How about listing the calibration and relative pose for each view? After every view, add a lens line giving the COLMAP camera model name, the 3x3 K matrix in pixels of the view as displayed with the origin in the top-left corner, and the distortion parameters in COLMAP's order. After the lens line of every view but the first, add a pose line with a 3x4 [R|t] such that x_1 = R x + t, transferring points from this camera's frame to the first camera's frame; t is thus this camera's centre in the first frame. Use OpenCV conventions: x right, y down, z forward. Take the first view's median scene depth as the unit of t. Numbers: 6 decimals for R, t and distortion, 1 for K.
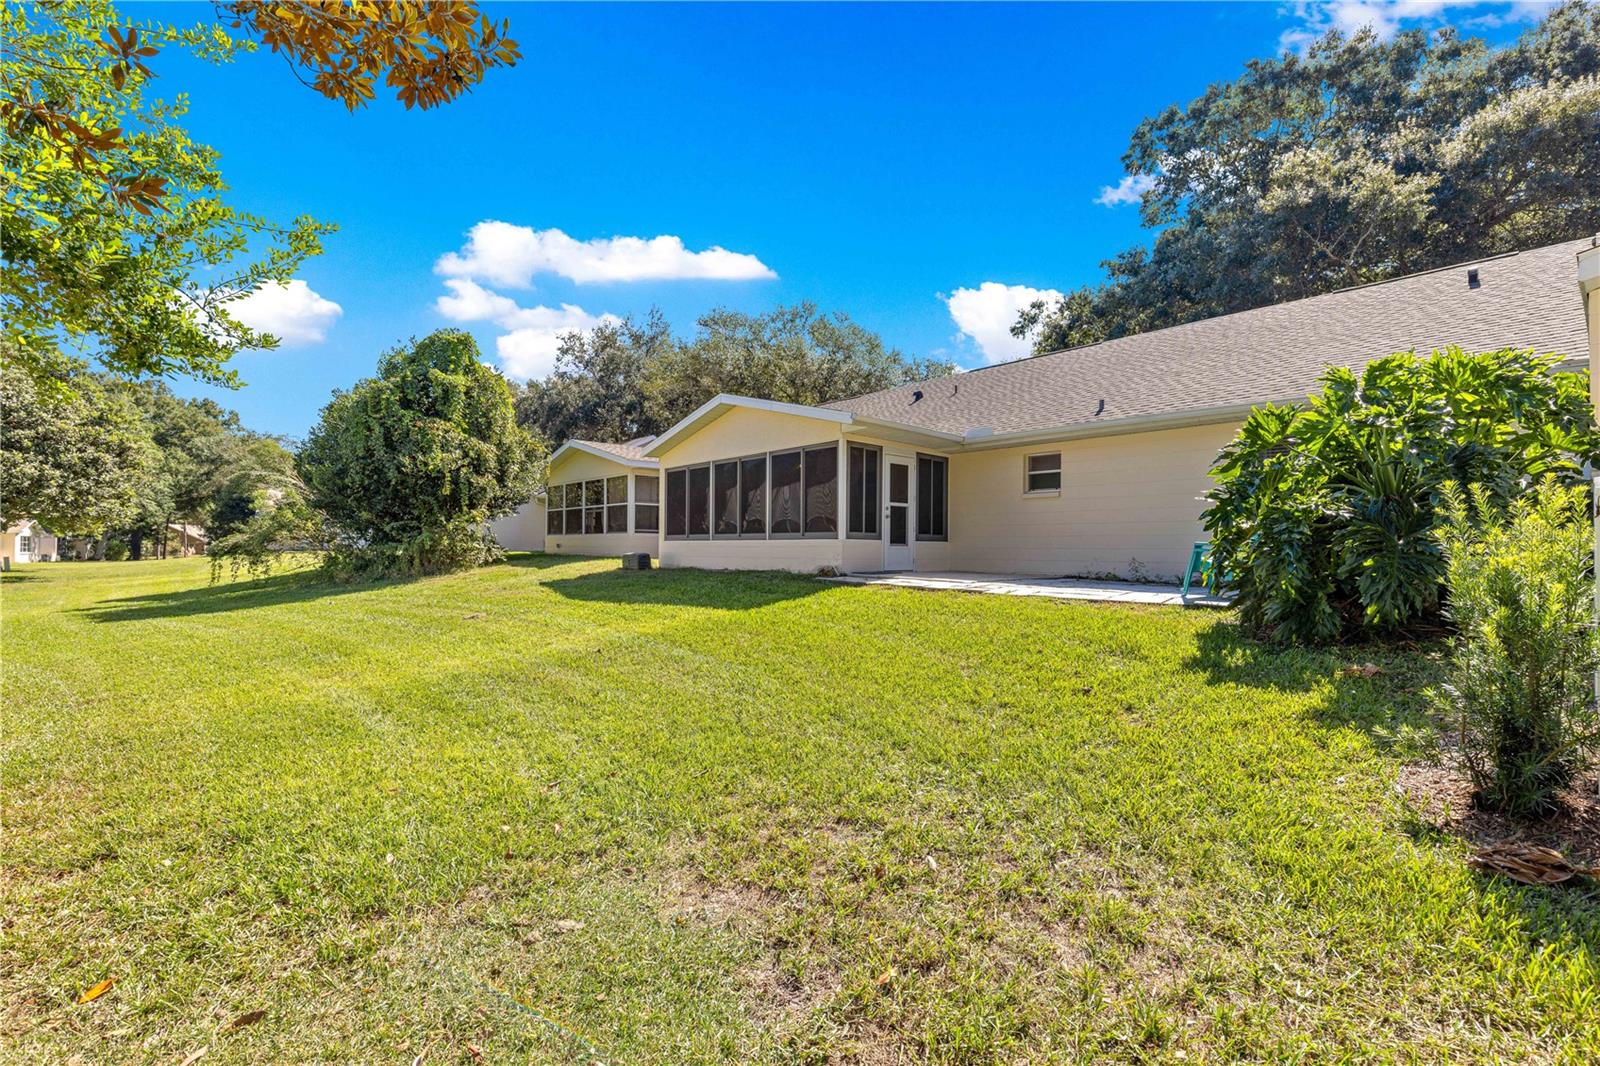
lens RADIAL K [[717.8, 0, 793.6], [0, 717.8, 535.9], [0, 0, 1]] dist [0.010385, -0.002337]
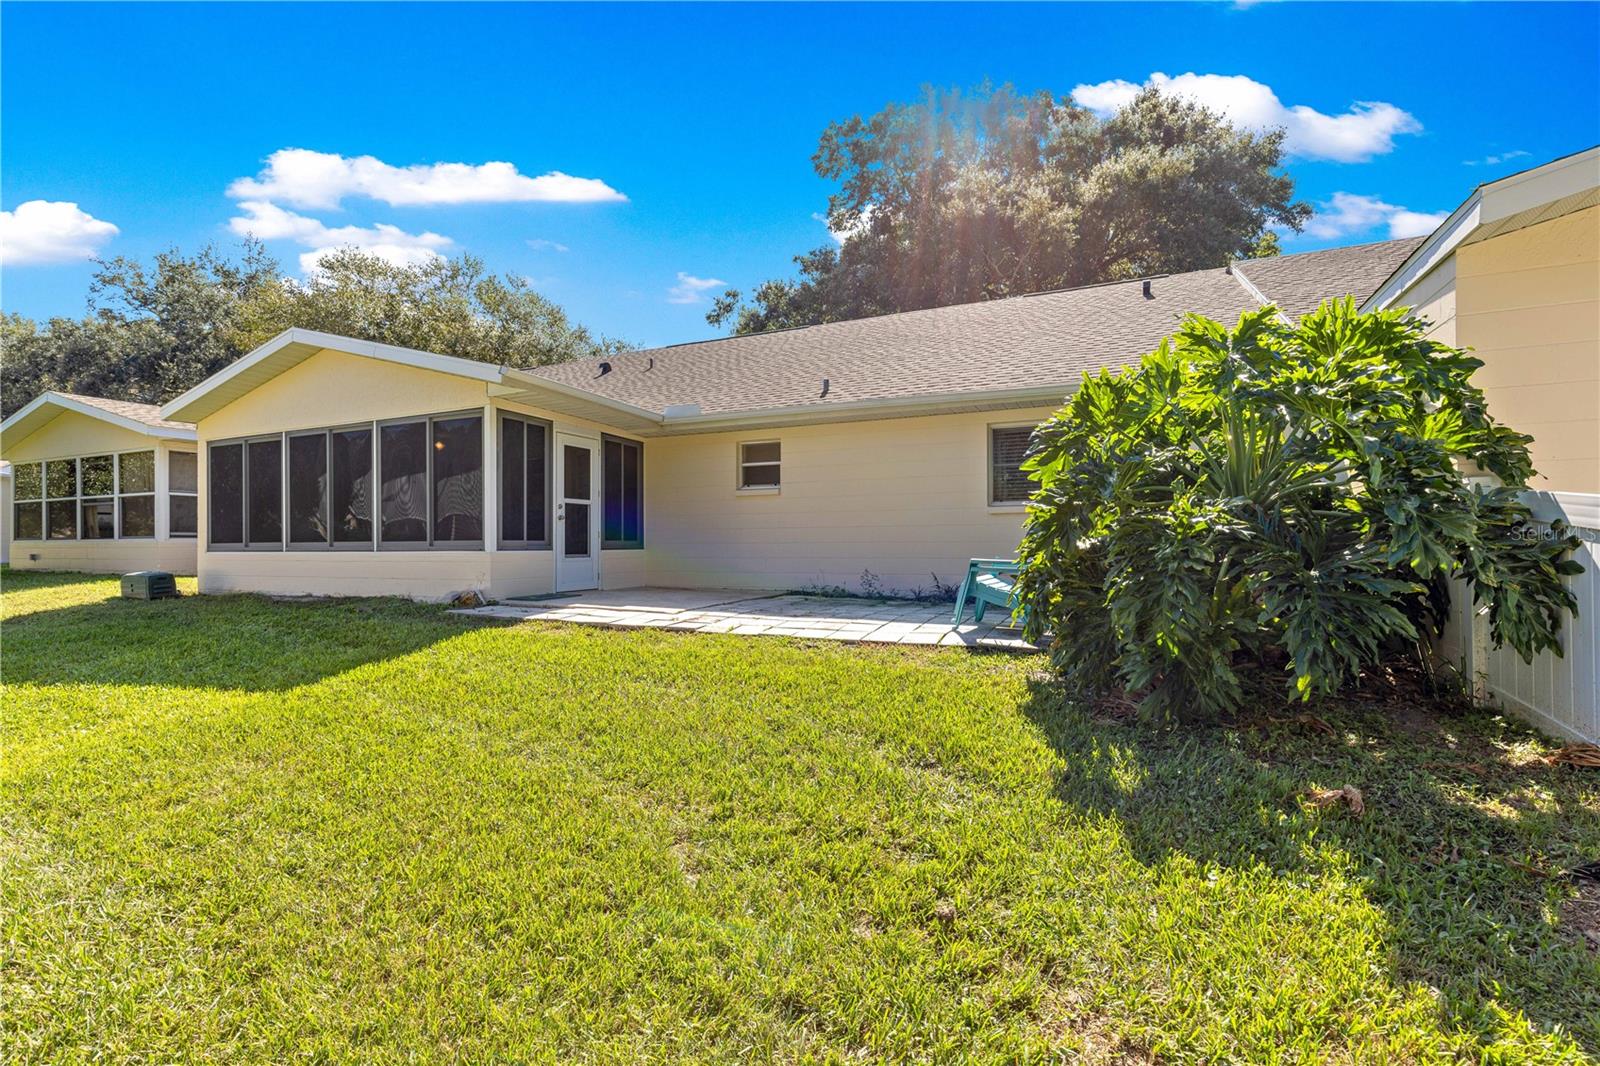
lens RADIAL K [[717.8, 0, 800.7], [0, 717.8, 536.6], [0, 0, 1]] dist [0.010385, -0.002337]
pose [[0.908916, -0.009373, 0.416874, 0.038853], [0.005498, 0.999930, 0.010495, -0.011561], [-0.416943, -0.007247, 0.908904, 0.189709]]
